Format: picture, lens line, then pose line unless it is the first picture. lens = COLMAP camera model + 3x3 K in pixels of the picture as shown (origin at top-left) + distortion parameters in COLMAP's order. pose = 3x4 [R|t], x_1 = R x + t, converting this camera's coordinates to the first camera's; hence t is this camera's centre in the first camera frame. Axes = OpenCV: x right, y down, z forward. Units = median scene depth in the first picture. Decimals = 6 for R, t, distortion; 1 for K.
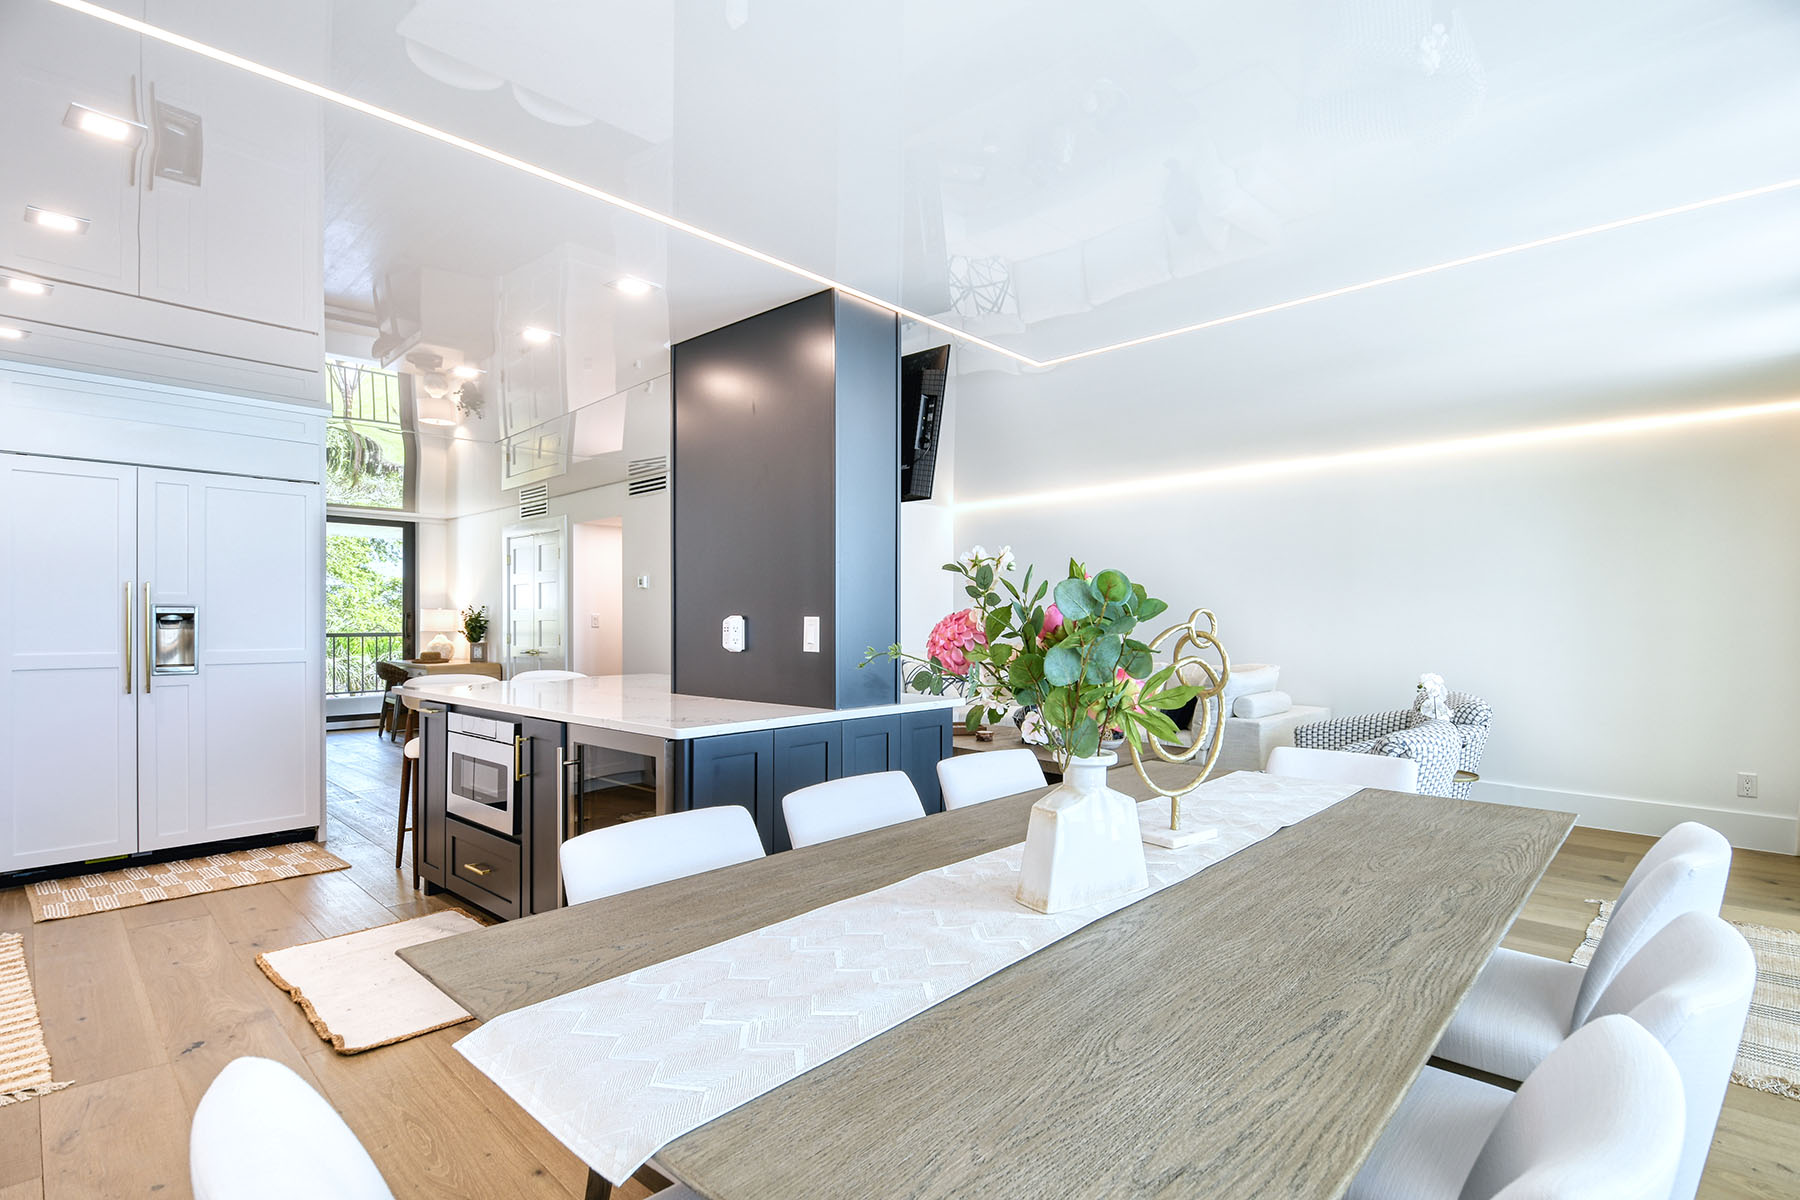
lens RADIAL K [[880.3, 0, 962.8], [0, 880.3, 620.4], [0, 0, 1]] dist [0.002303, -0.012260]
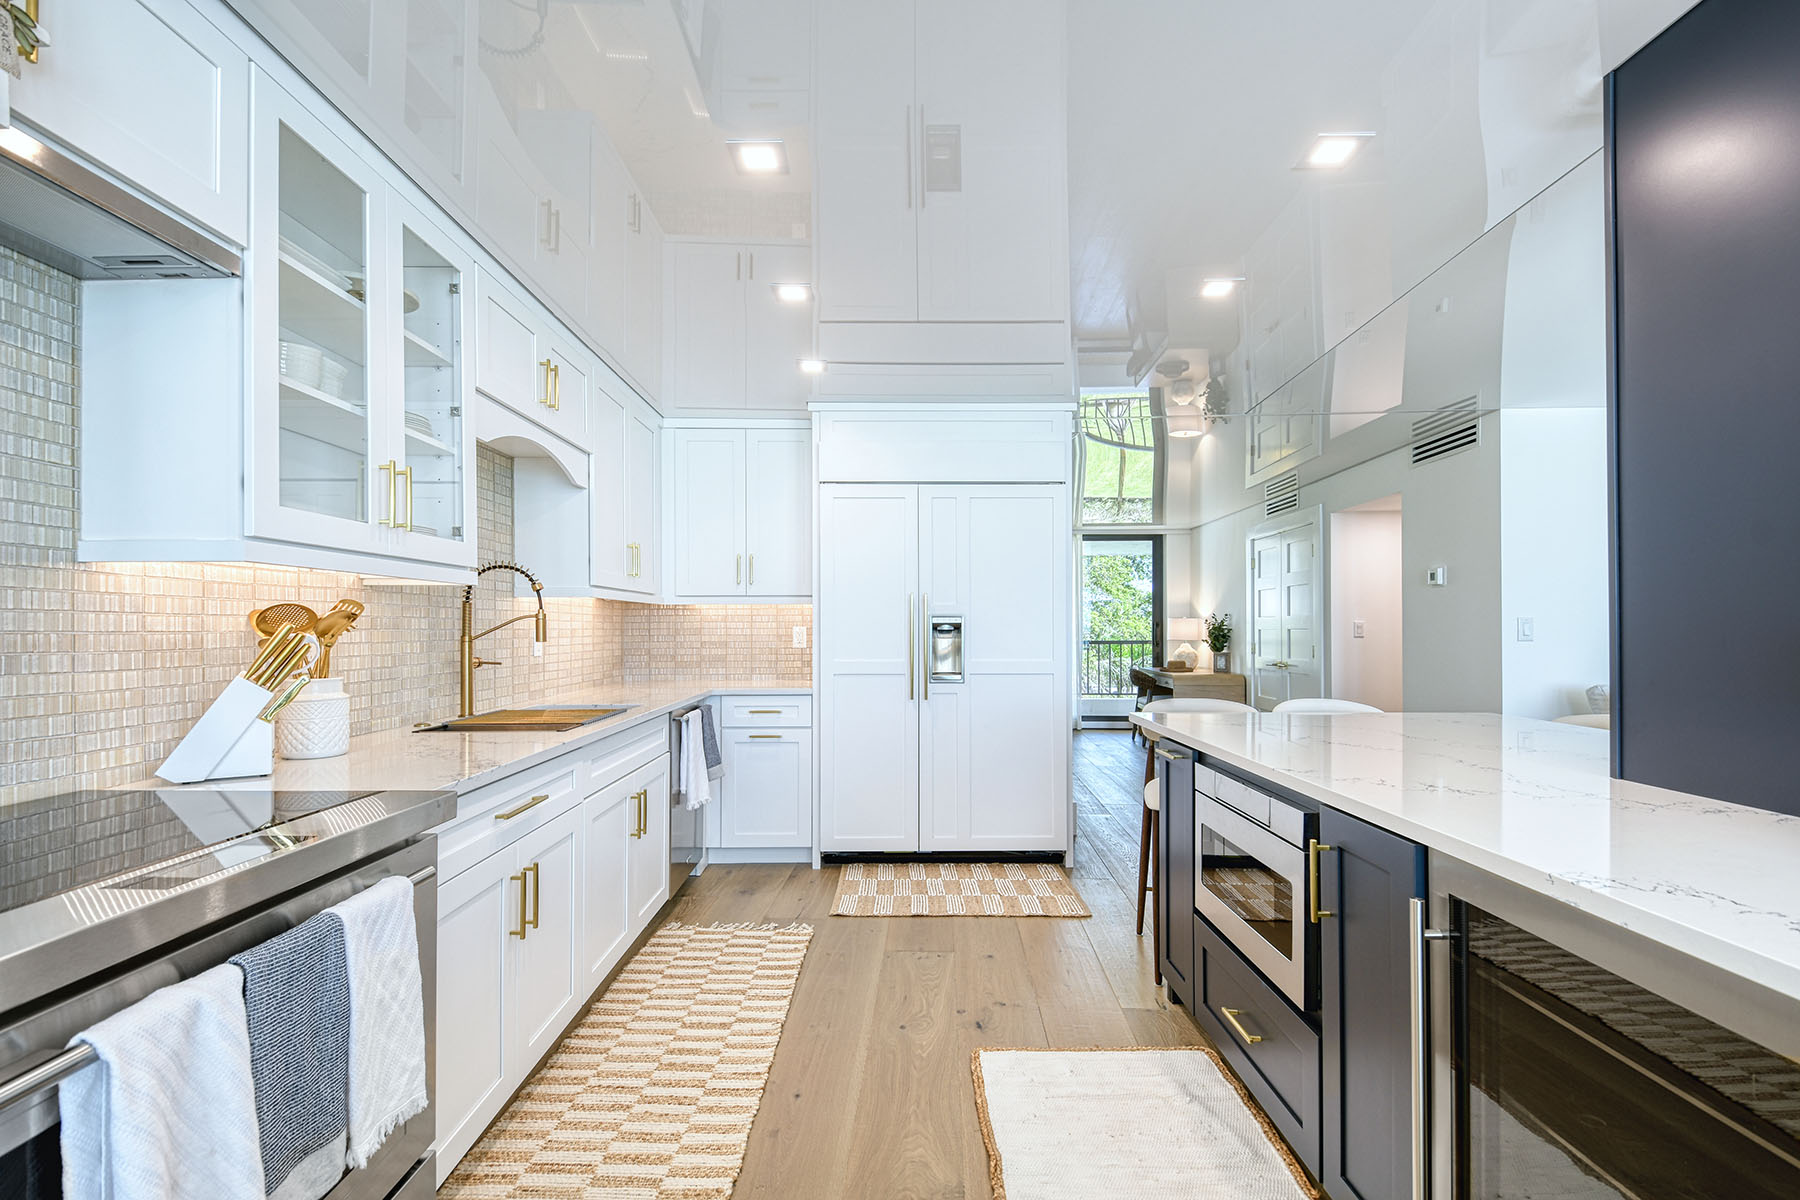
lens RADIAL K [[799.7, 0, 906.8], [0, 799.7, 628.2], [0, 0, 1]] dist [0.022892, -0.010565]
pose [[0.644465, -0.000962, -0.764633, -0.109587], [0.000637, 1.000000, -0.000721, -0.000785], [0.764633, -0.000023, 0.644466, 0.184626]]
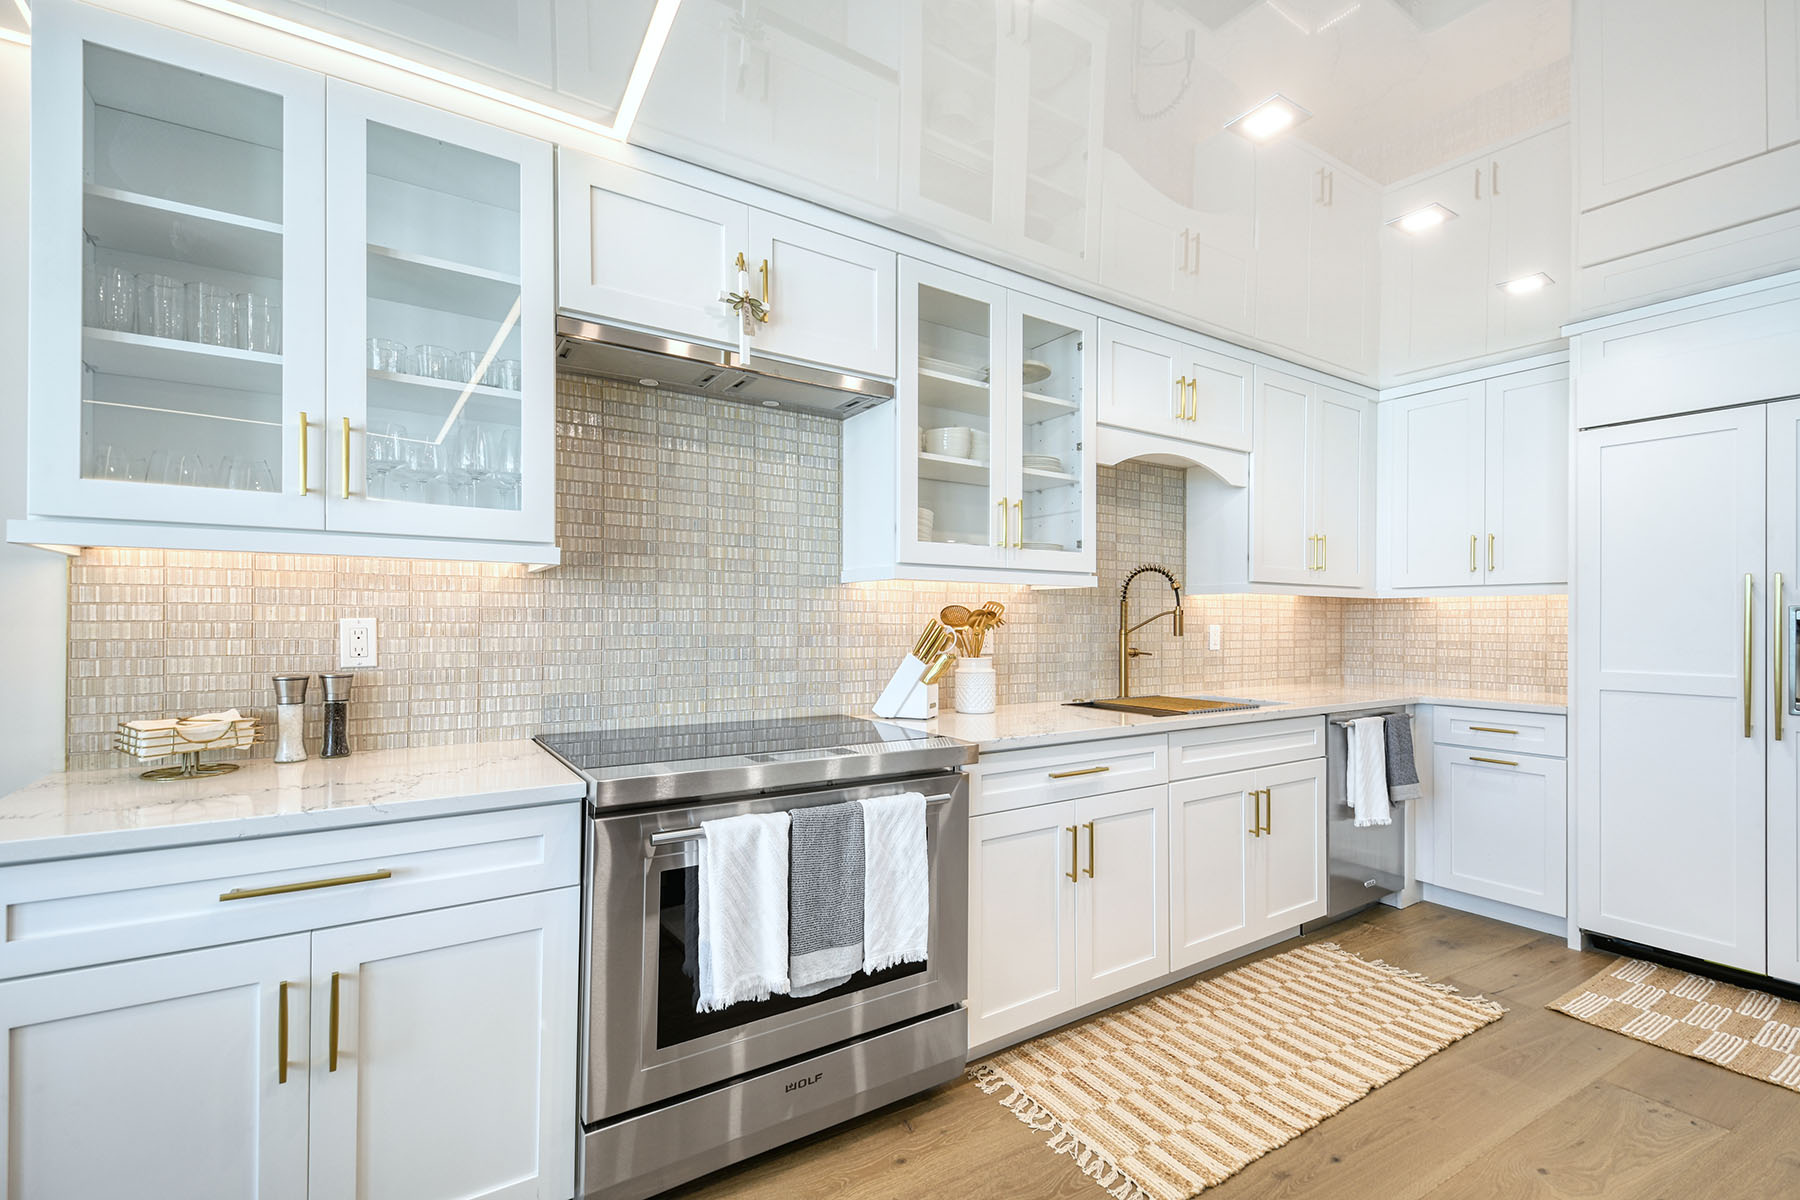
lens RADIAL K [[799.7, 0, 901.8], [0, 799.7, 619.2], [0, 0, 1]] dist [0.022892, -0.010565]
pose [[-0.296434, -0.005862, -0.955035, -0.076337], [-0.006728, 0.999969, -0.004049, -0.000710], [0.955030, 0.005225, -0.296464, 0.274743]]
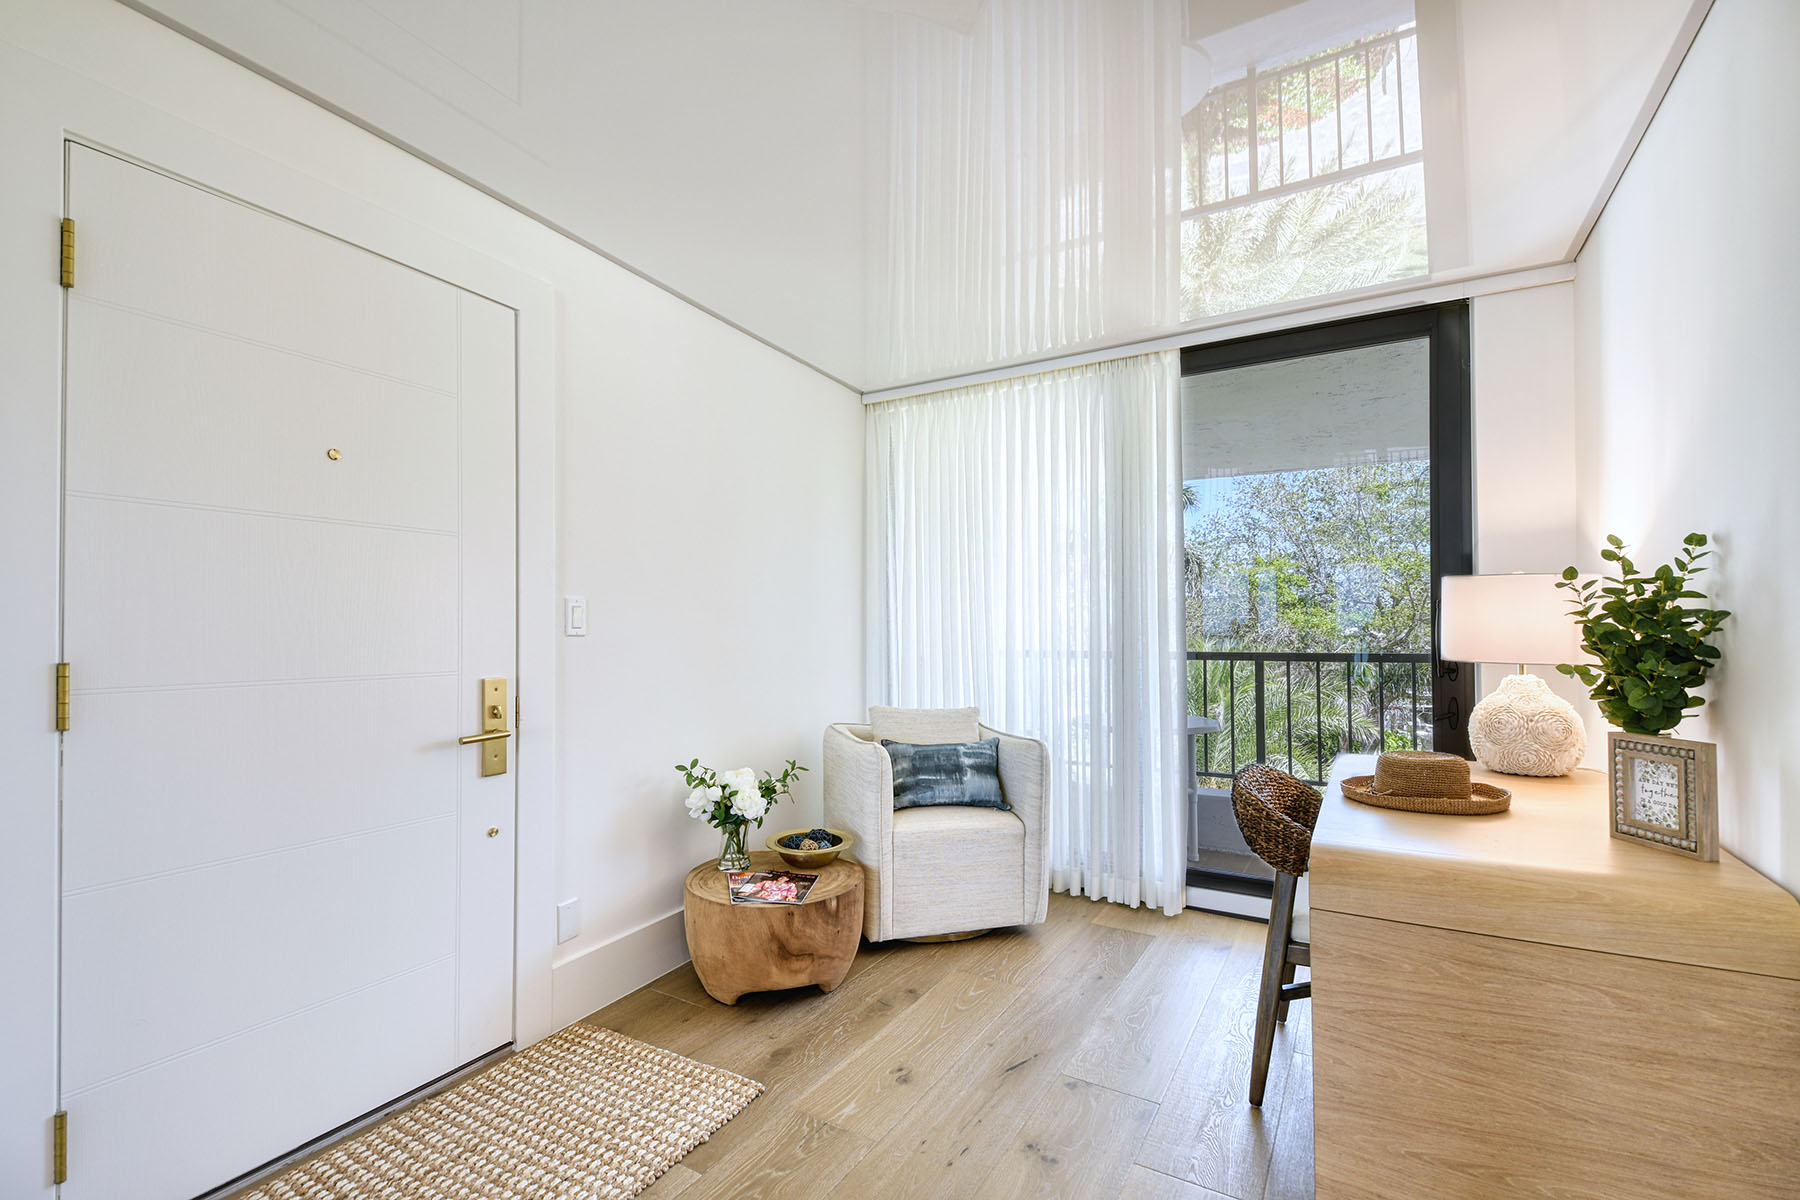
lens RADIAL K [[799.7, 0, 893.4], [0, 799.7, 615.0], [0, 0, 1]] dist [0.022892, -0.010565]
pose [[0.209949, -0.017560, -0.977555, -0.452426], [0.006743, 0.999841, -0.016512, 0.002108], [0.977689, -0.003125, 0.210034, 0.872333]]
